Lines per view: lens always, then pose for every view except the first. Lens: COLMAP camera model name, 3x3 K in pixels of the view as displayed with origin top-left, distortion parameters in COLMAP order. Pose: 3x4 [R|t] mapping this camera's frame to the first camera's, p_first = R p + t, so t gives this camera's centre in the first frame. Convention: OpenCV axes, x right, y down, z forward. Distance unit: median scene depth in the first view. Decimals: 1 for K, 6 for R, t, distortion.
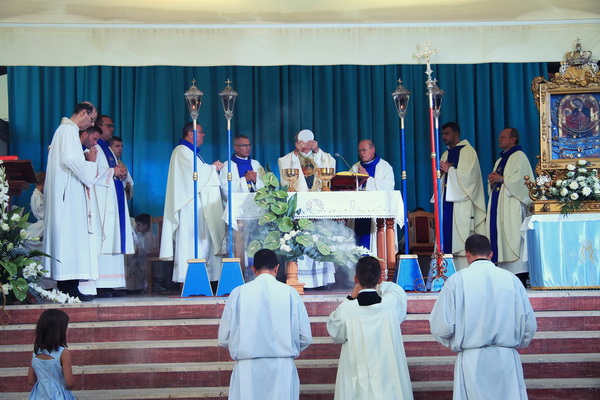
lens RADIAL K [[1135.6, 0, 300.0], [0, 1135.6, 200.0], [0, 0, 1]] dist [0.337986, -0.105535]
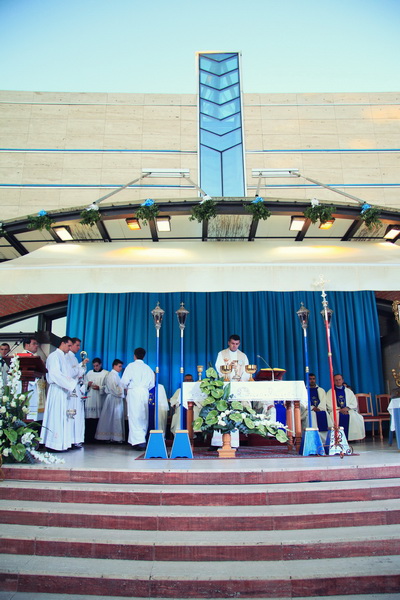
lens RADIAL K [[452.8, 0, 208.3], [0, 452.8, 308.7], [0, 0, 1]] dist [-0.126049, 0.002254]
pose [[0.998180, -0.004652, -0.060122, 0.004102], [-0.005860, 0.984819, -0.173485, 0.000836], [0.060017, 0.173522, 0.983000, 0.446229]]
